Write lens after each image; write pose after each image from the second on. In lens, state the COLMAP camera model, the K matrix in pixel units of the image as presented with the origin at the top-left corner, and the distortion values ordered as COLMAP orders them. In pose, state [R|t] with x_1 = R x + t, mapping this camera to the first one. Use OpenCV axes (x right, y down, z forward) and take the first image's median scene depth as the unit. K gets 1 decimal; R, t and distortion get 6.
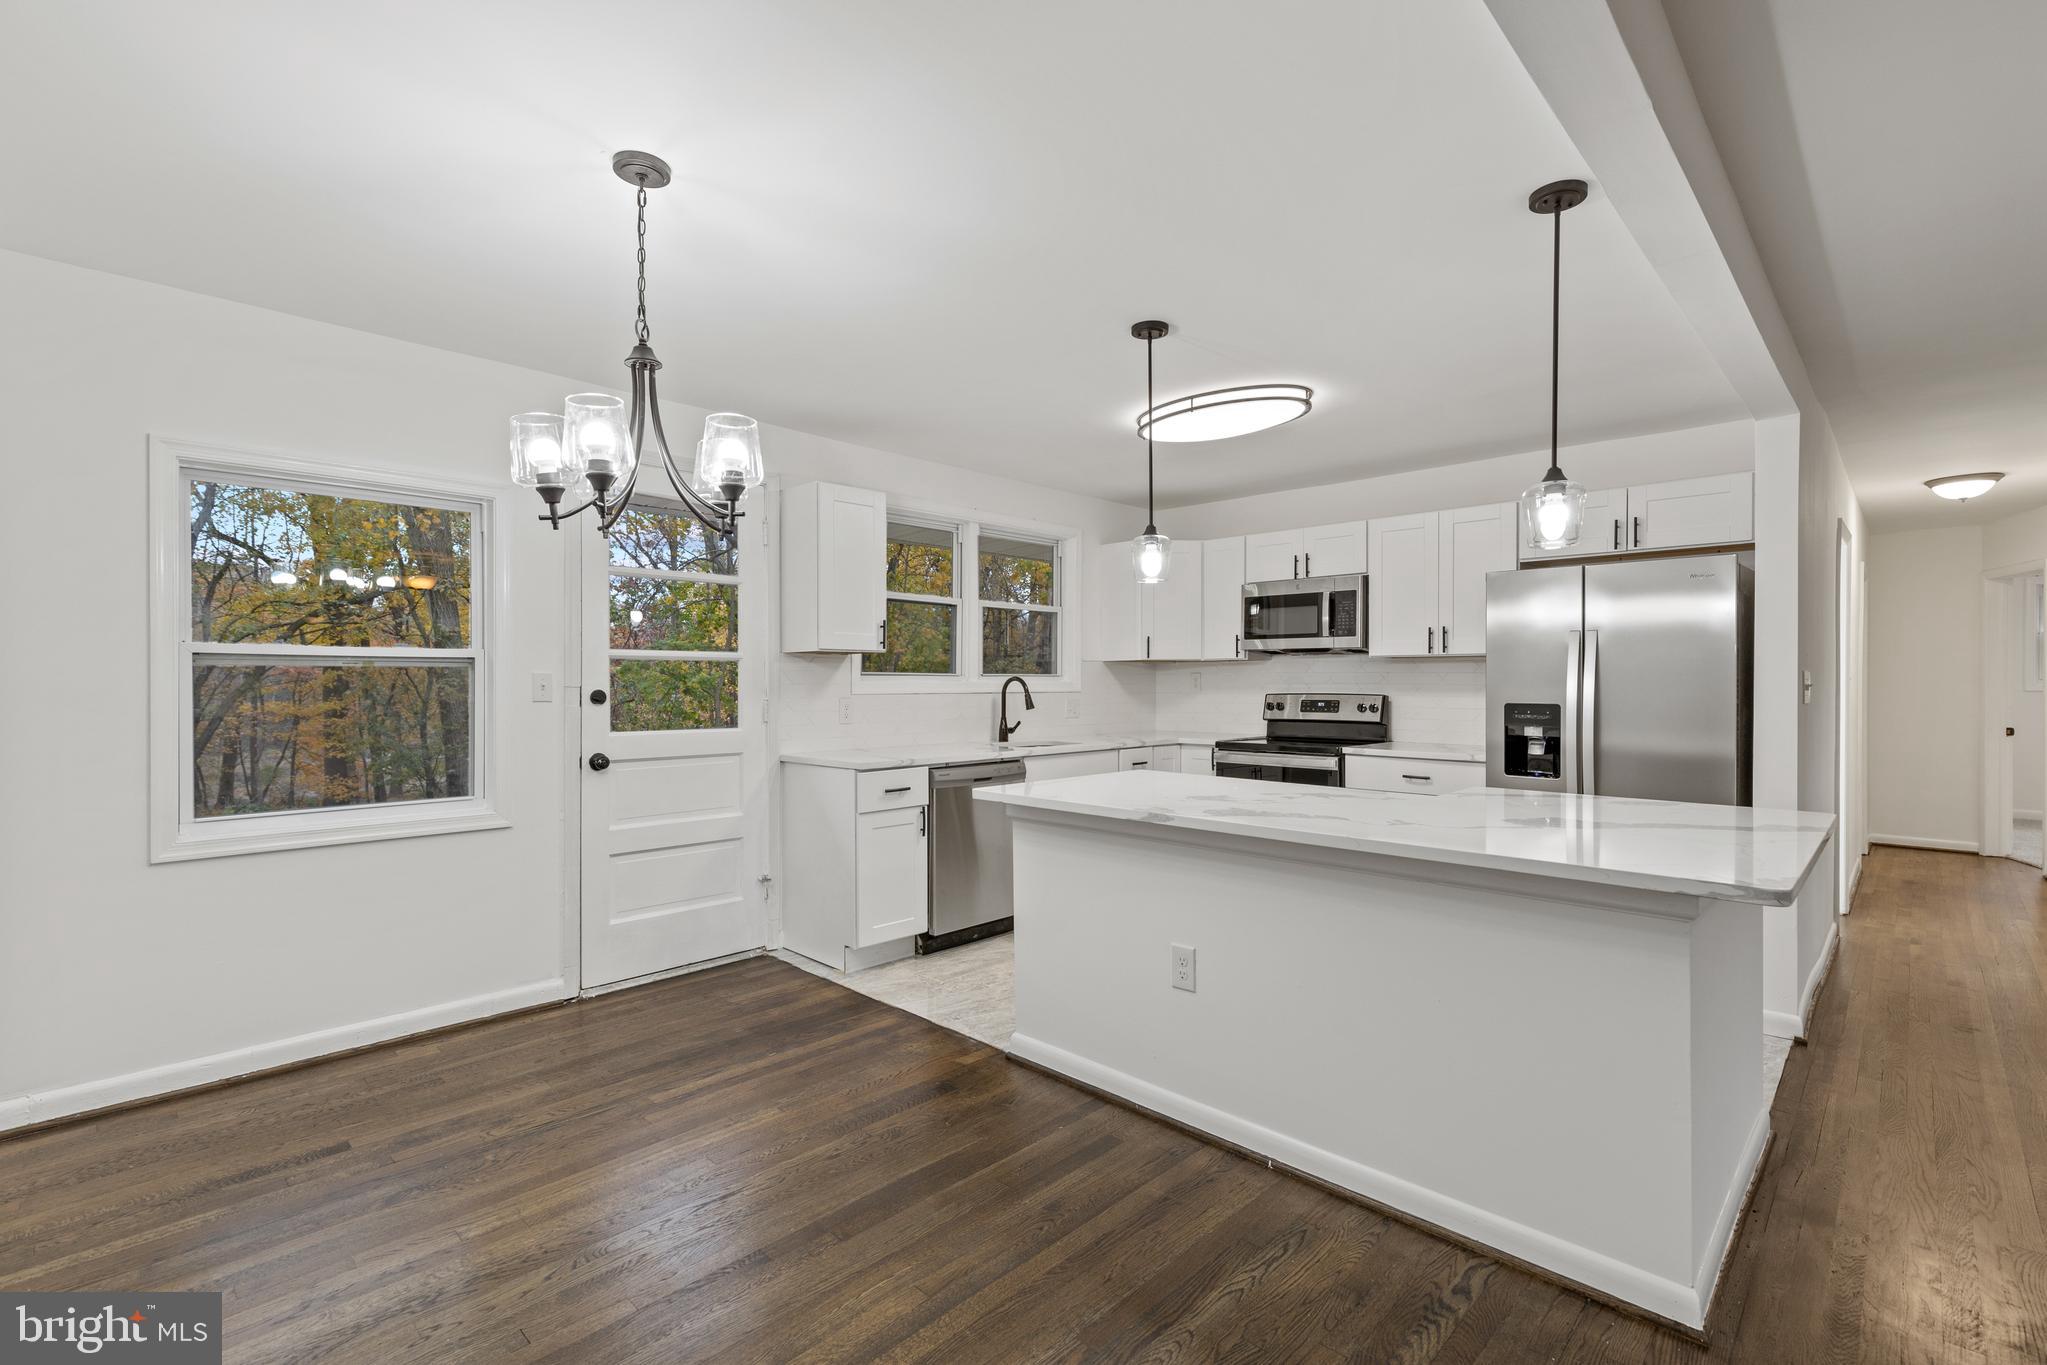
lens RADIAL K [[922.9, 0, 1029.2], [0, 922.9, 683.1], [0, 0, 1]] dist [0.008003, -0.001037]
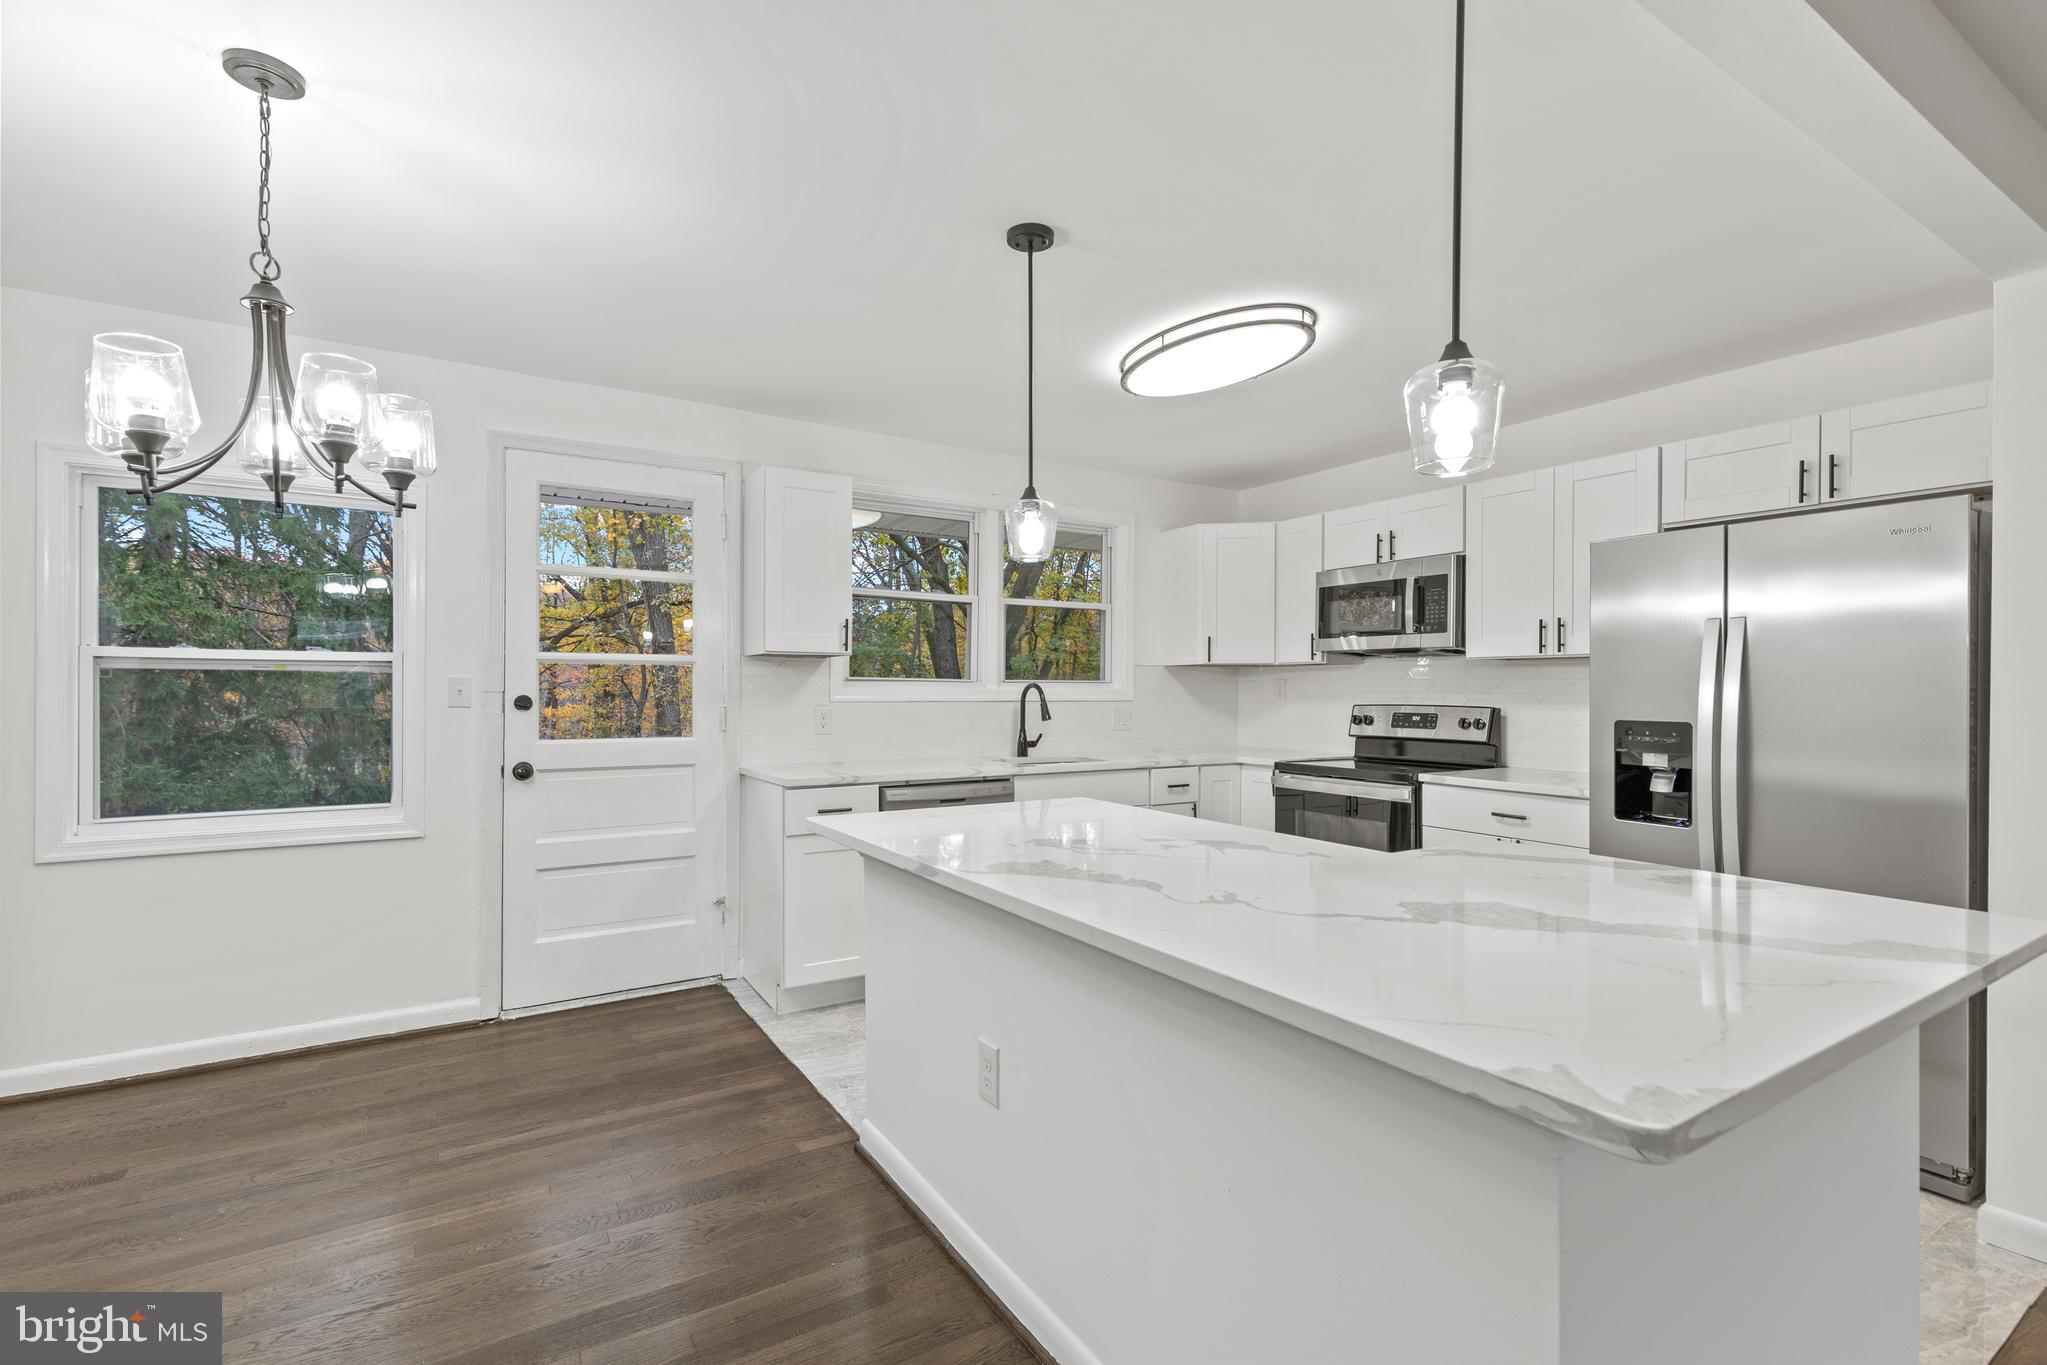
lens RADIAL K [[922.9, 0, 1027.5], [0, 922.9, 688.9], [0, 0, 1]] dist [0.008003, -0.001037]
pose [[0.971145, 0.003567, -0.238462, 0.234899], [-0.004239, 0.999988, -0.002307, 0.000766], [0.238451, 0.003252, 0.971149, 0.179815]]
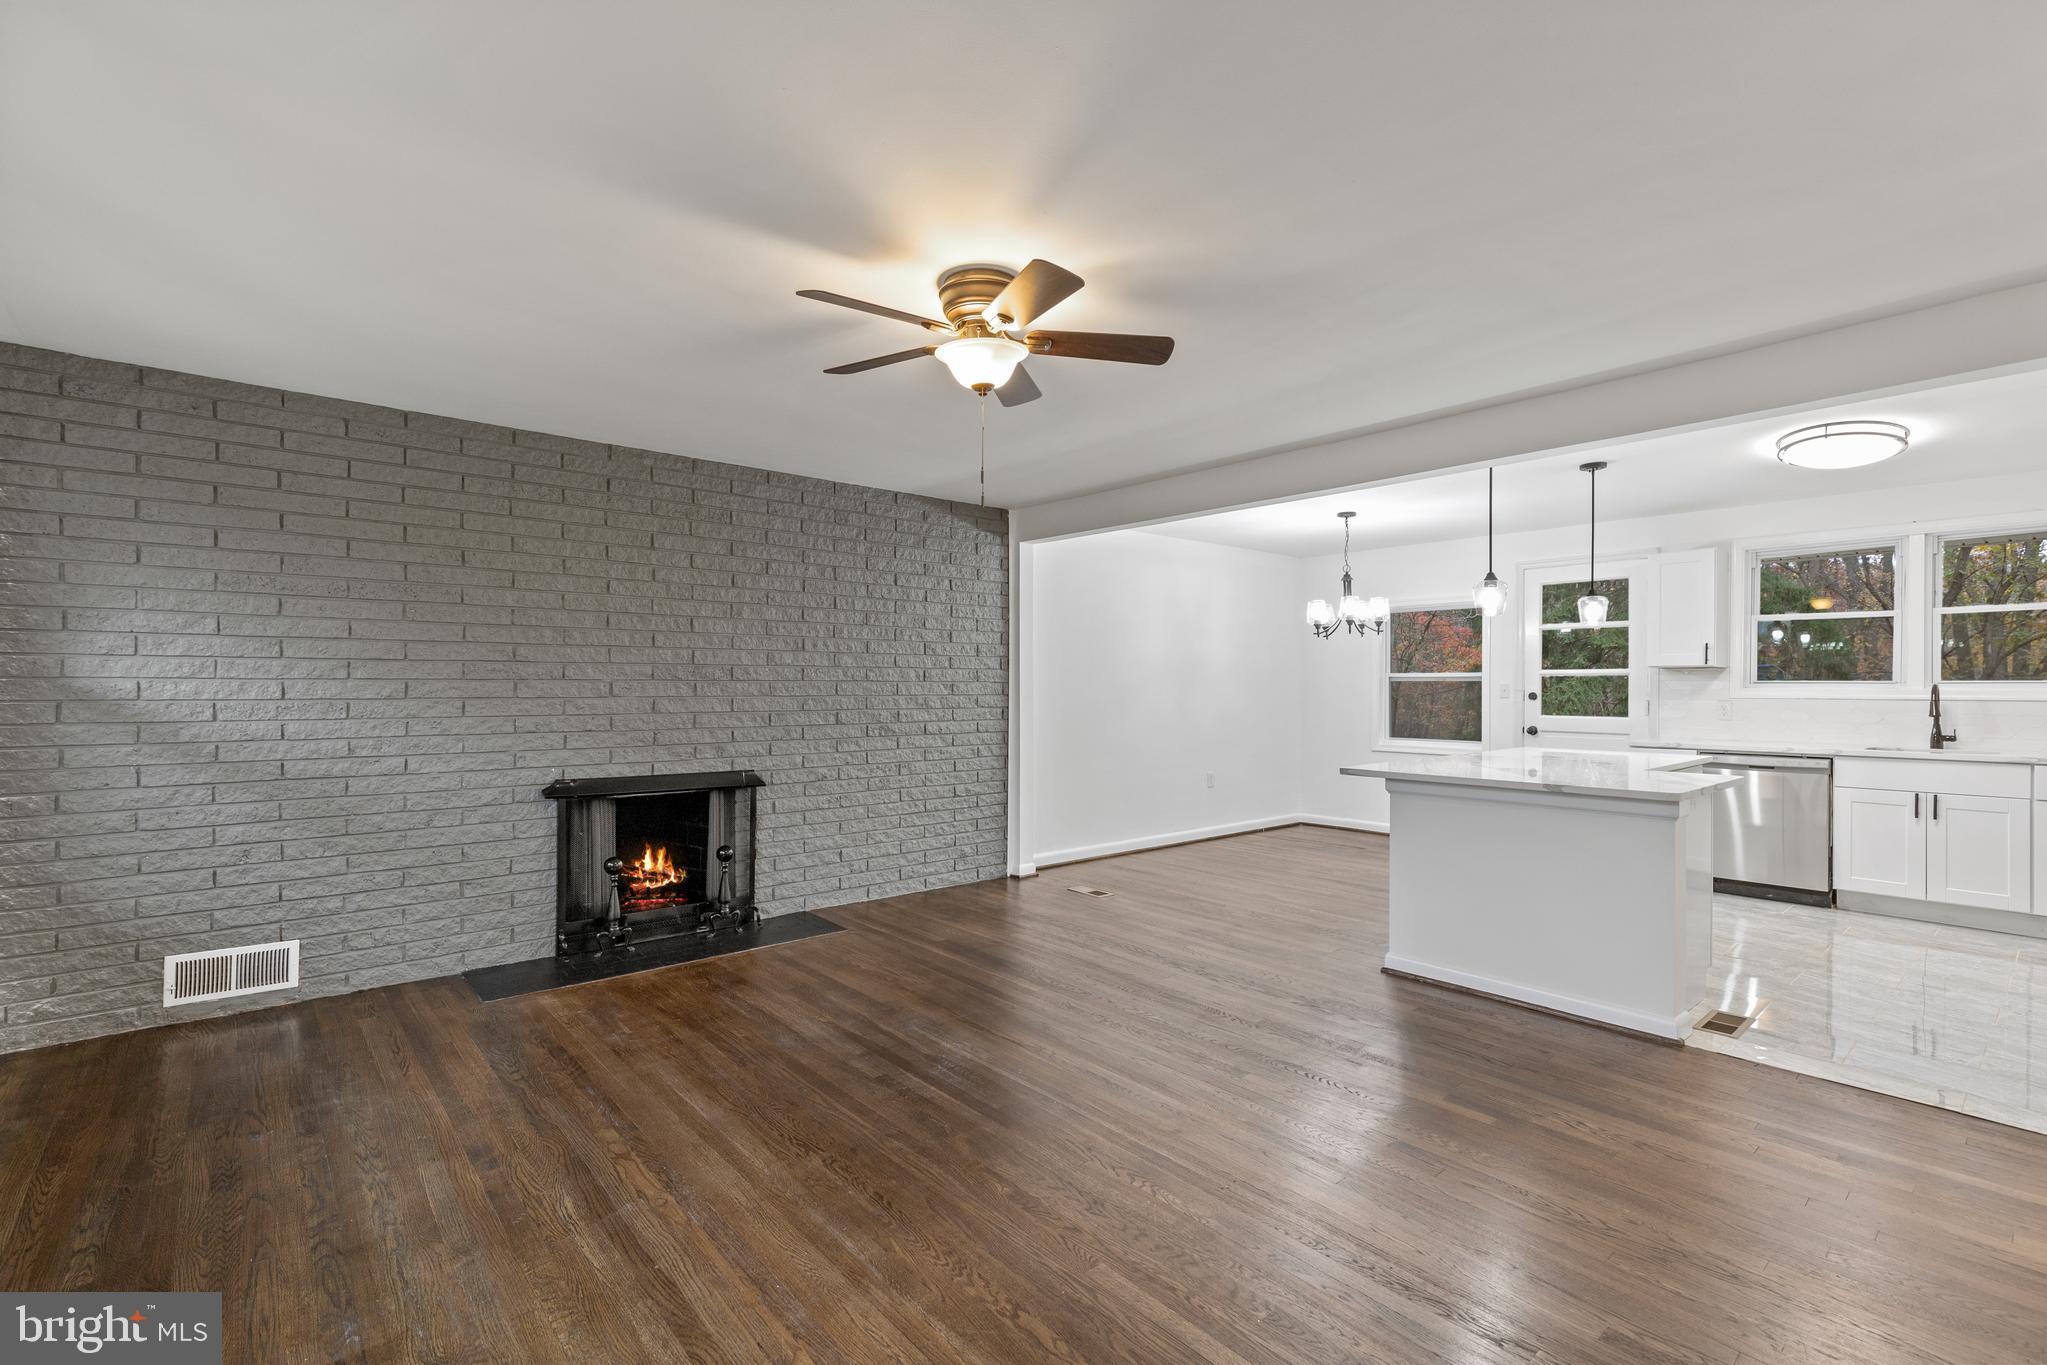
lens RADIAL K [[922.9, 0, 1034.9], [0, 922.9, 686.1], [0, 0, 1]] dist [0.008003, -0.001037]
pose [[-0.087496, 0.001251, -0.996164, 1.336085], [-0.003748, 0.999992, 0.001585, -0.003457], [0.996158, 0.003872, -0.087490, 0.139903]]
